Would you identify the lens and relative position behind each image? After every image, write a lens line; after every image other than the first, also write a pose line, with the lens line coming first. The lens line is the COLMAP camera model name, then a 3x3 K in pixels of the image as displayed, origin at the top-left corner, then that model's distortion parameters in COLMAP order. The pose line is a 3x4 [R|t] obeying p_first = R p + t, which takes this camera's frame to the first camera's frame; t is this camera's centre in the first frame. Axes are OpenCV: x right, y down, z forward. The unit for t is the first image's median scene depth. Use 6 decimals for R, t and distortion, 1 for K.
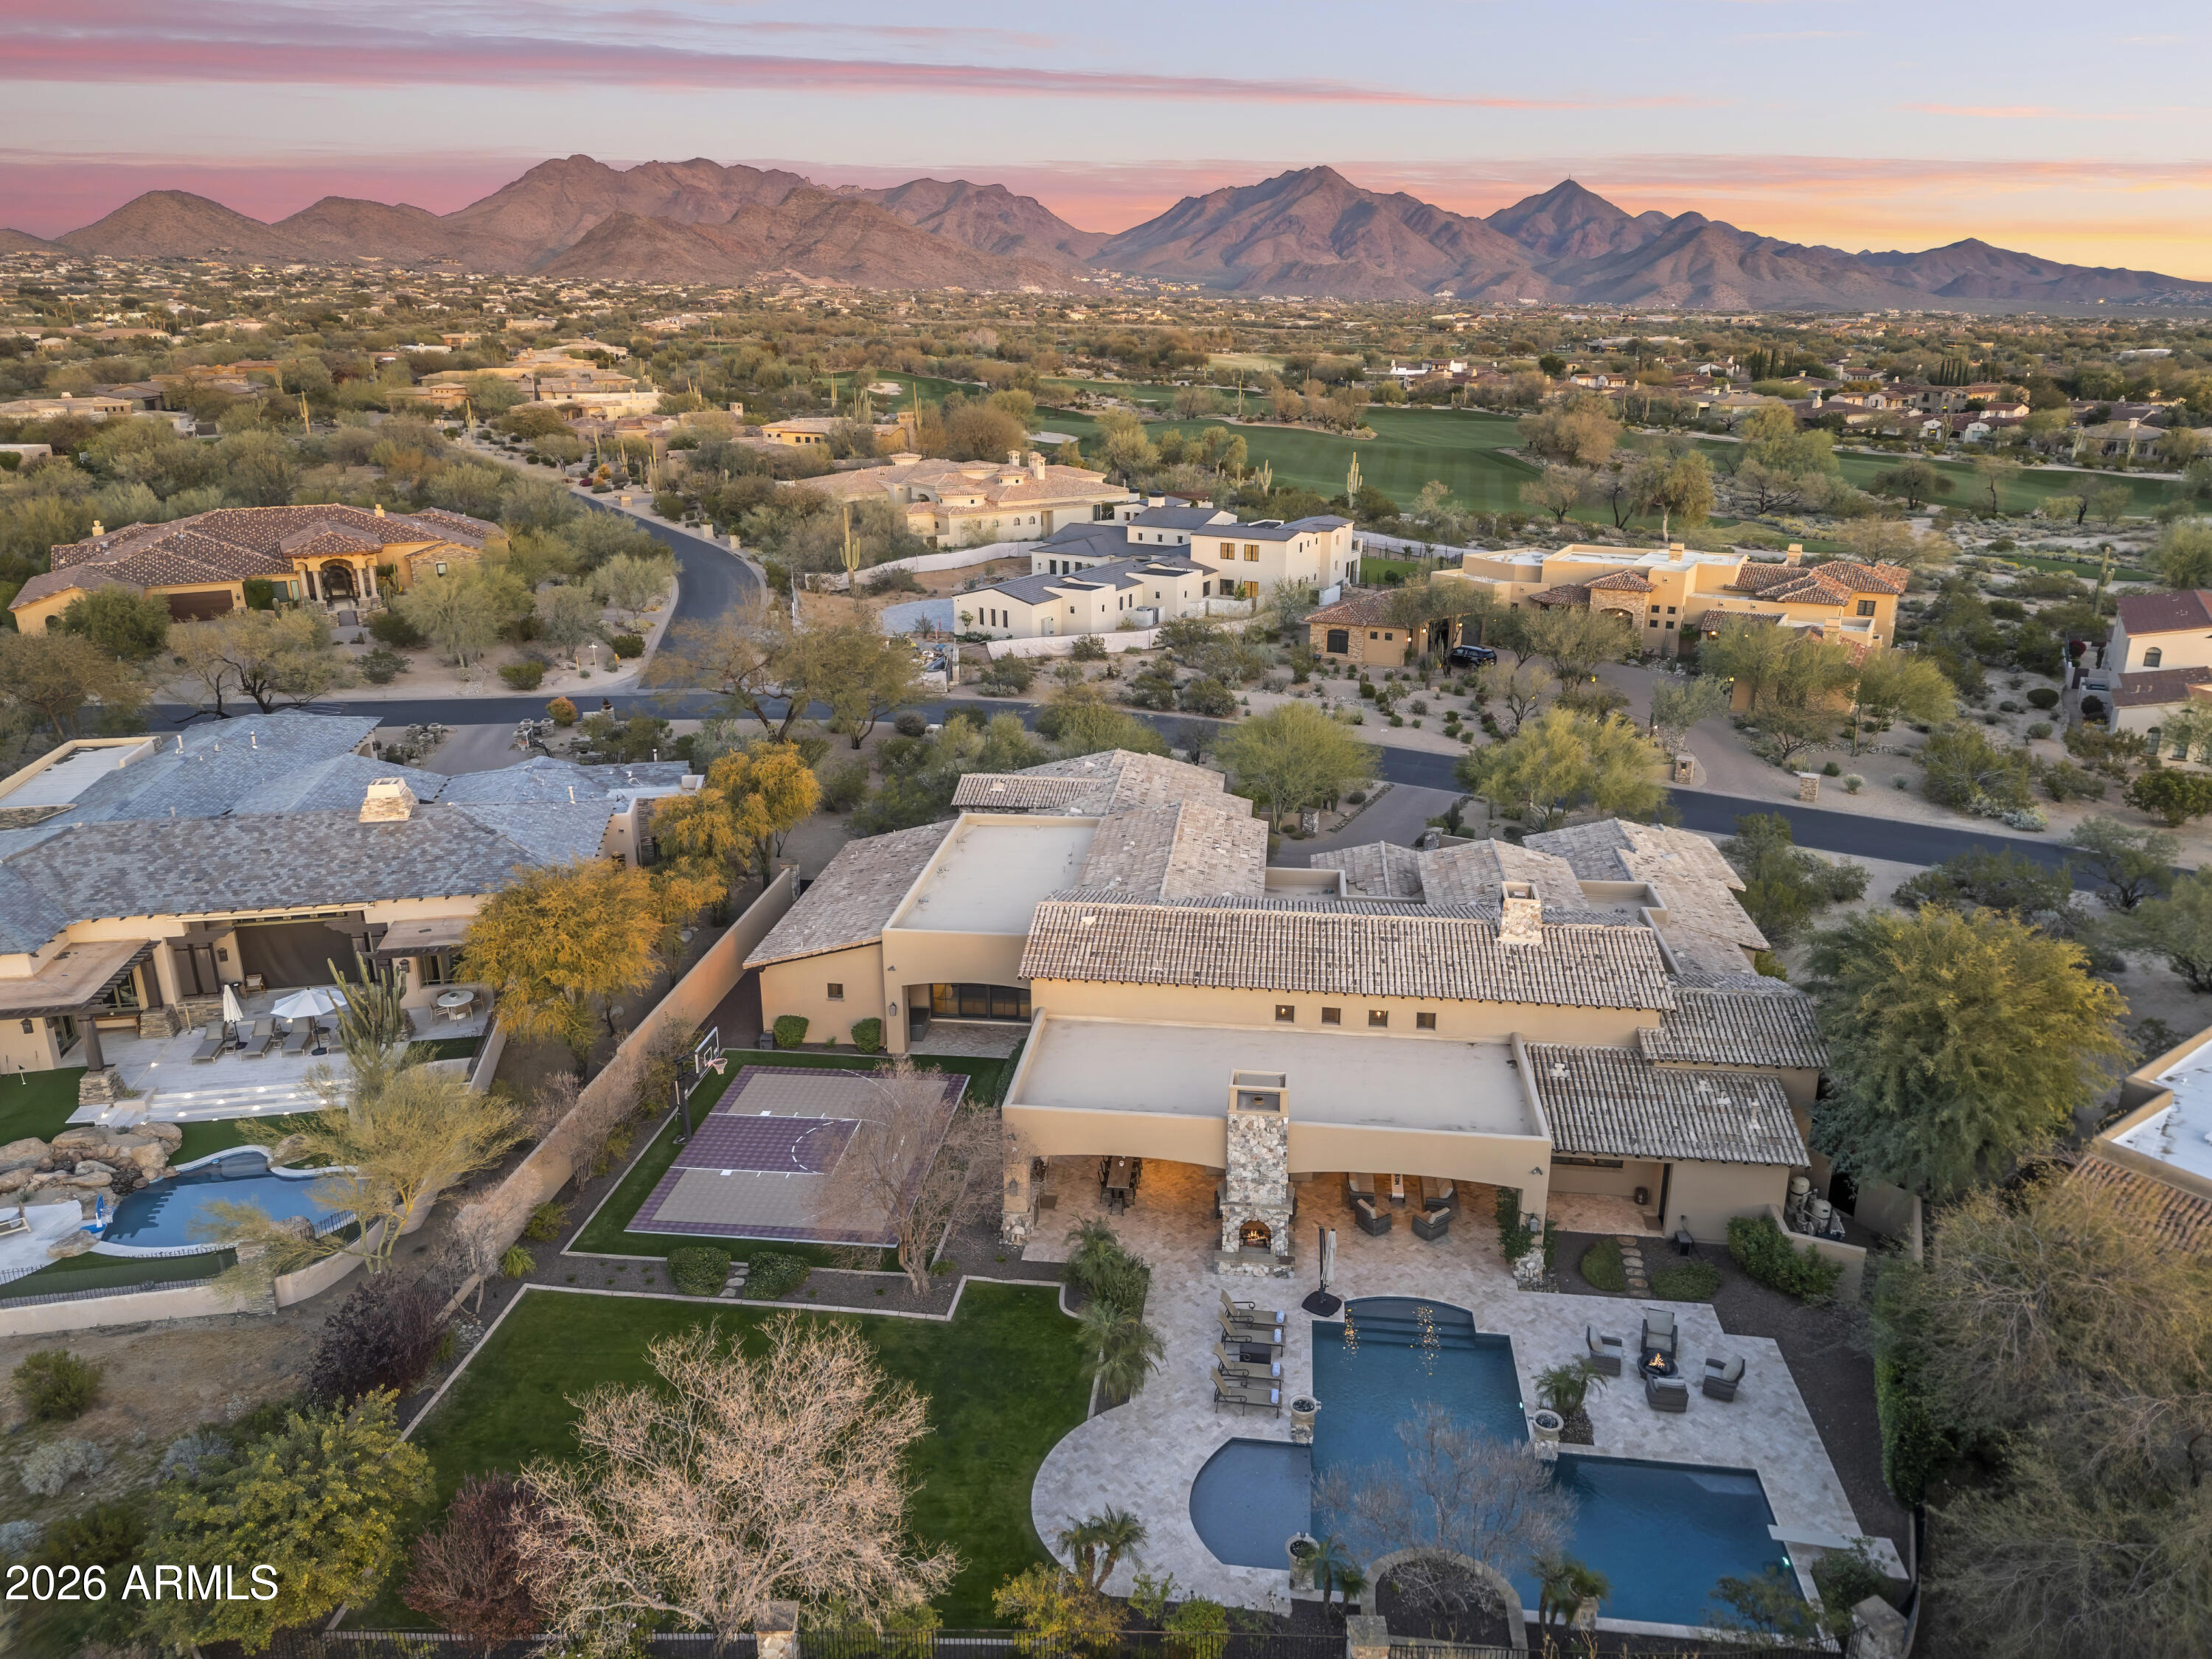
lens RADIAL K [[1561.0, 0, 1107.4], [0, 1561.0, 837.8], [0, 0, 1]] dist [0.071281, -0.072671]
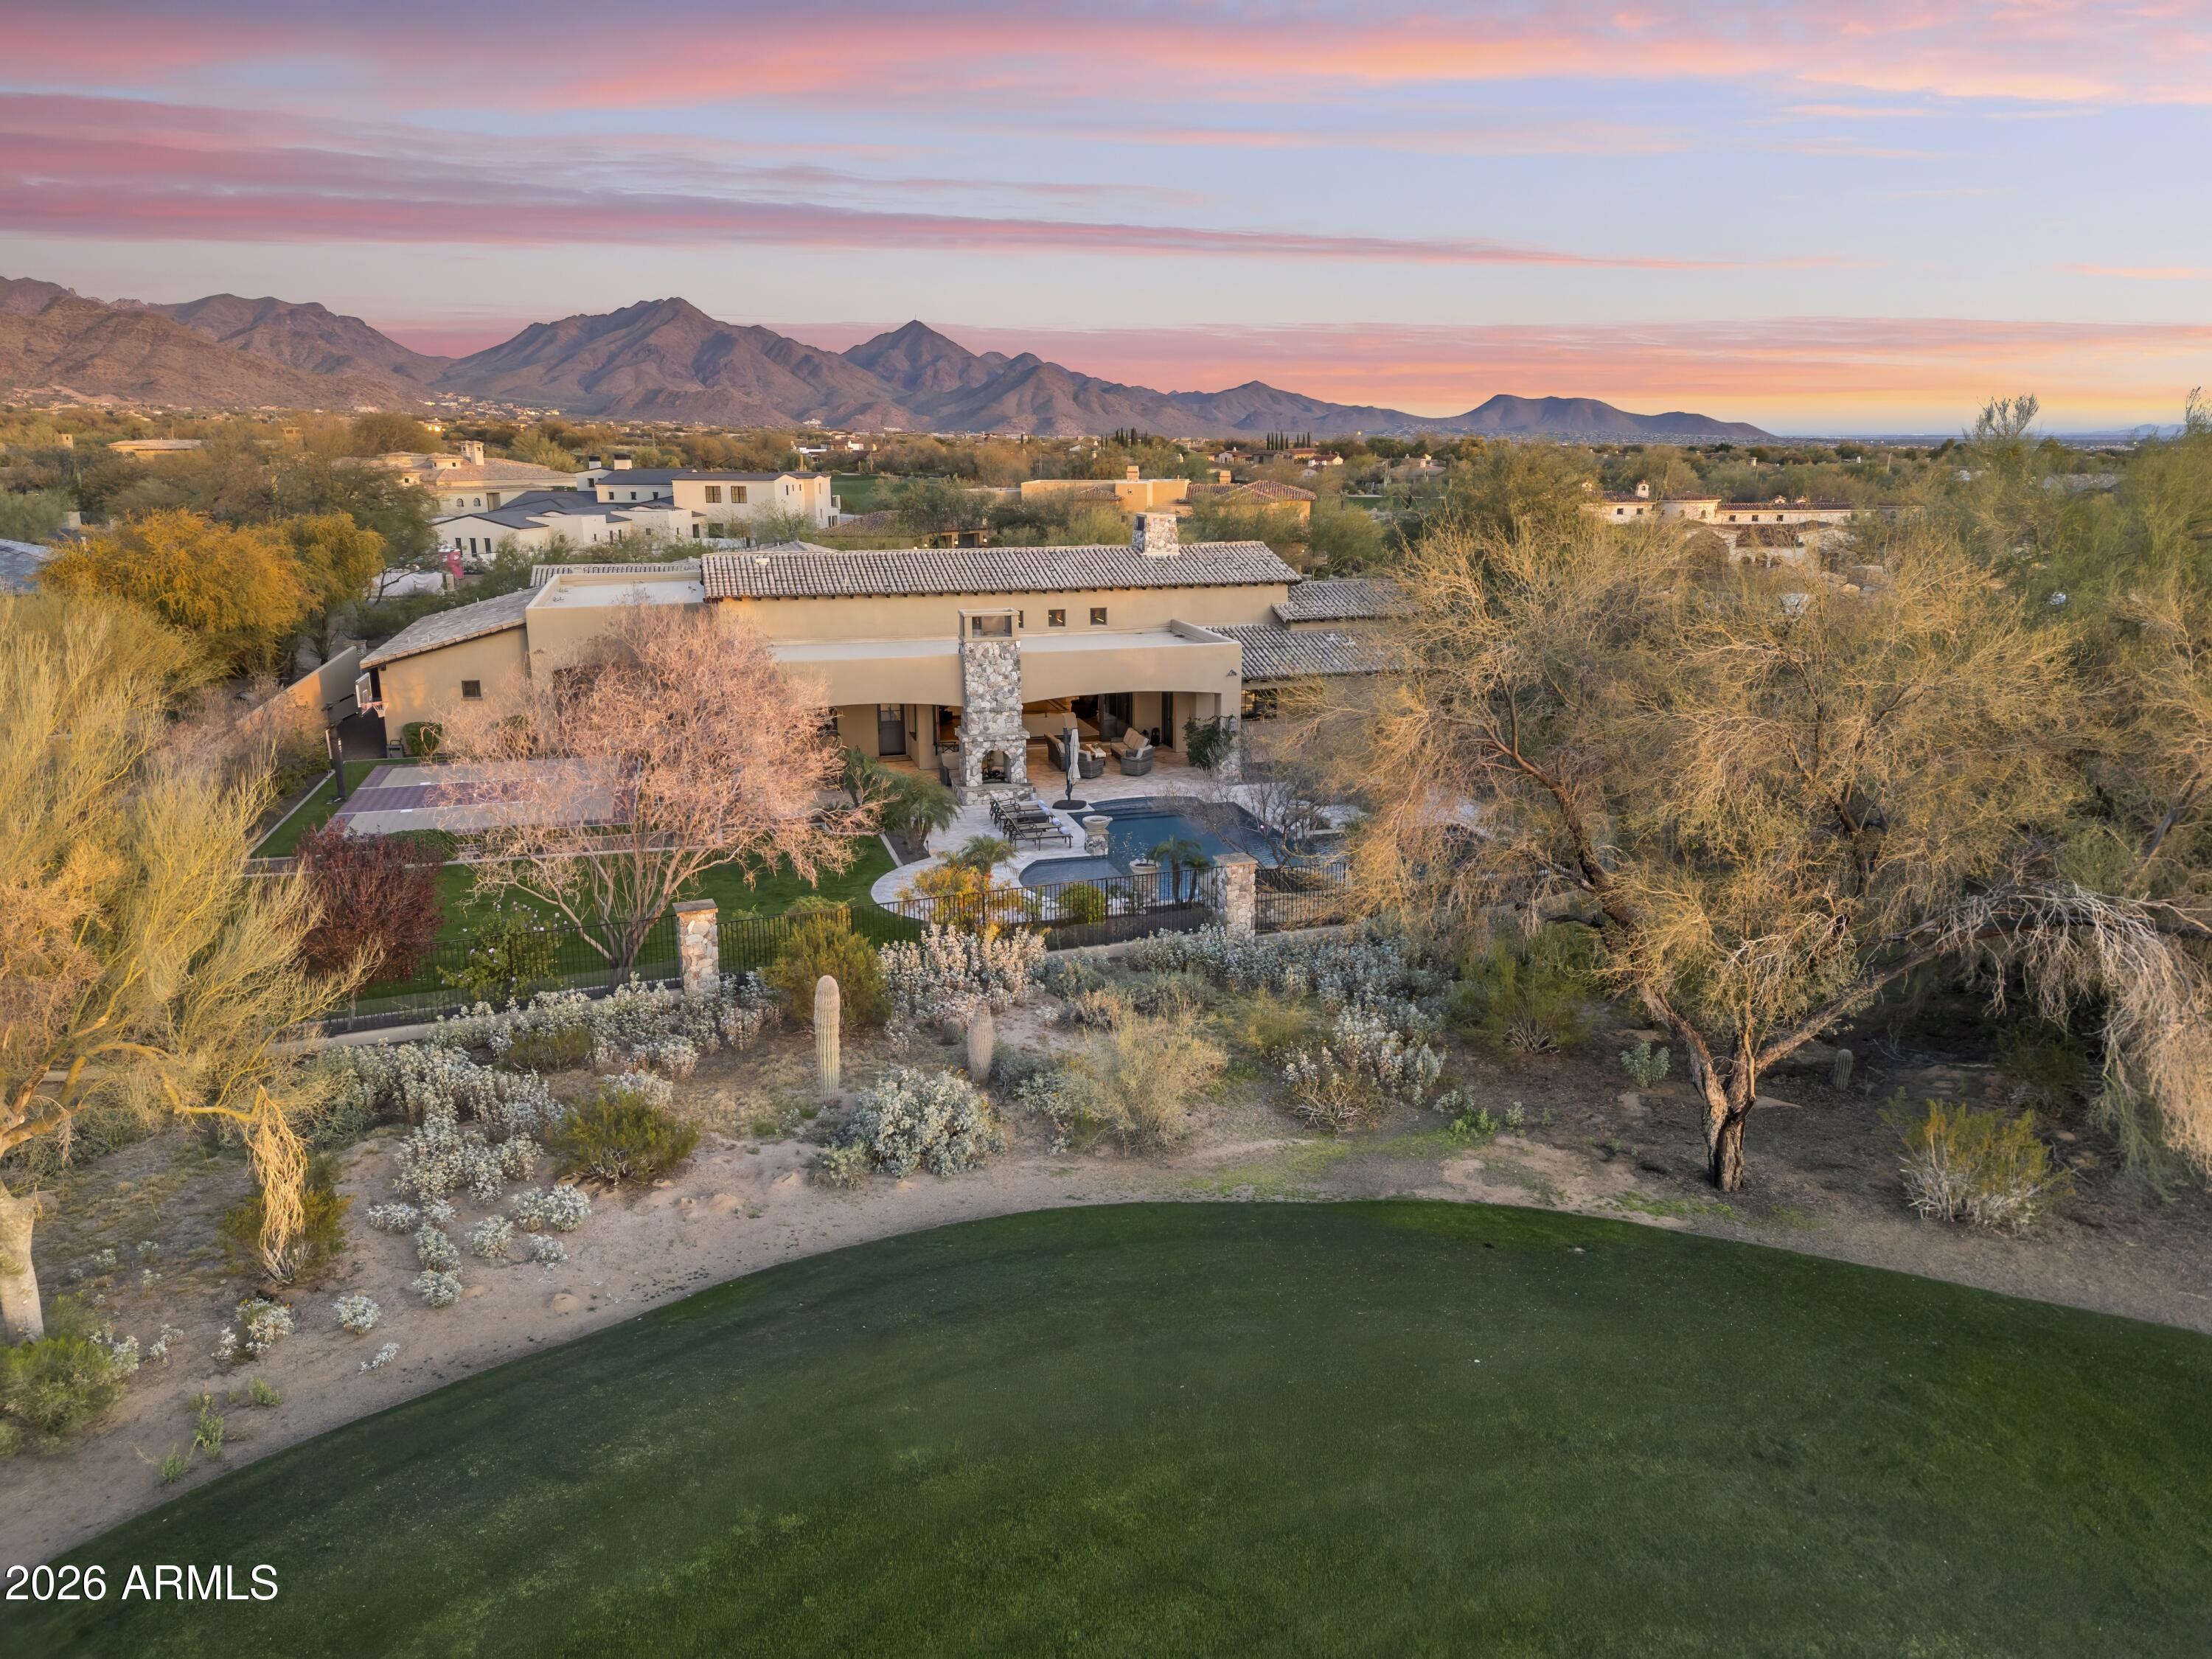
lens RADIAL K [[1561.0, 0, 1124.2], [0, 1561.0, 809.7], [0, 0, 1]] dist [0.071281, -0.072671]
pose [[0.924163, -0.091031, 0.370993, -0.082570], [0.125755, 0.989556, -0.070453, 0.138248], [-0.360705, 0.111765, 0.925959, -0.000512]]
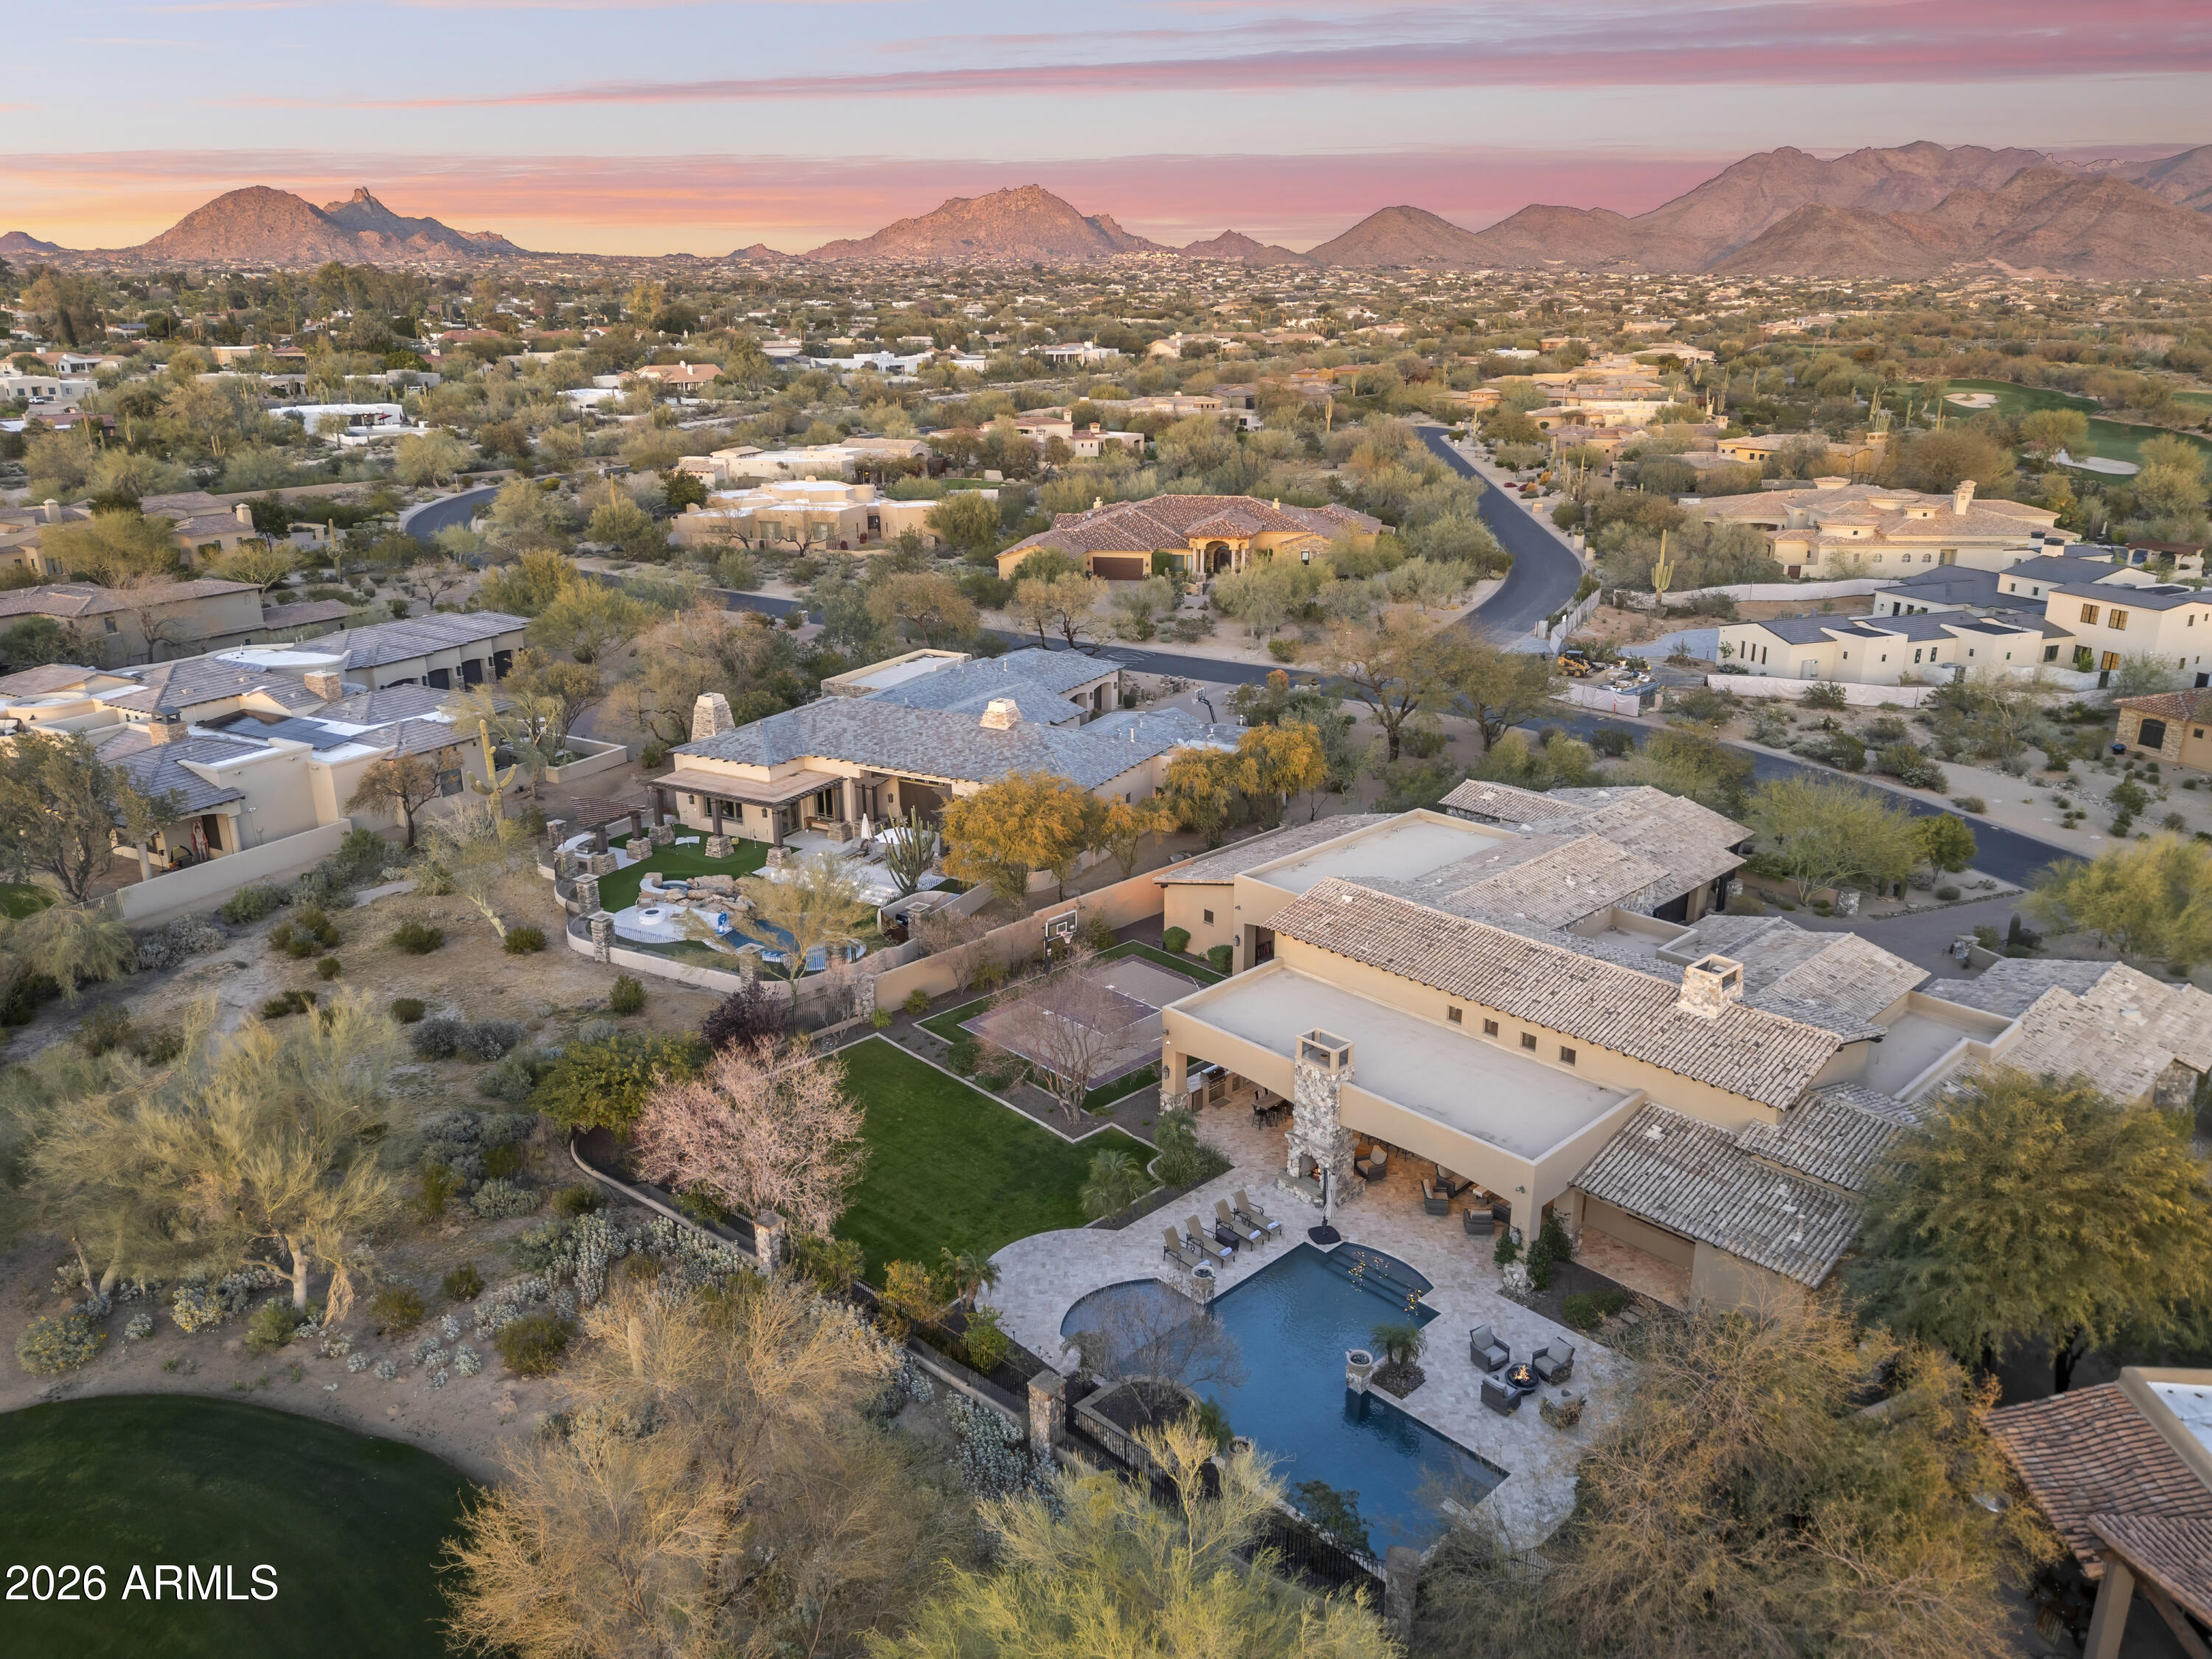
lens RADIAL K [[1561.0, 0, 1091.2], [0, 1561.0, 829.4], [0, 0, 1]] dist [0.071281, -0.072671]
pose [[0.769905, 0.200113, -0.605971, 0.239986], [-0.201500, 0.977215, 0.066699, -0.016645], [0.605511, 0.070752, 0.792685, -0.023866]]
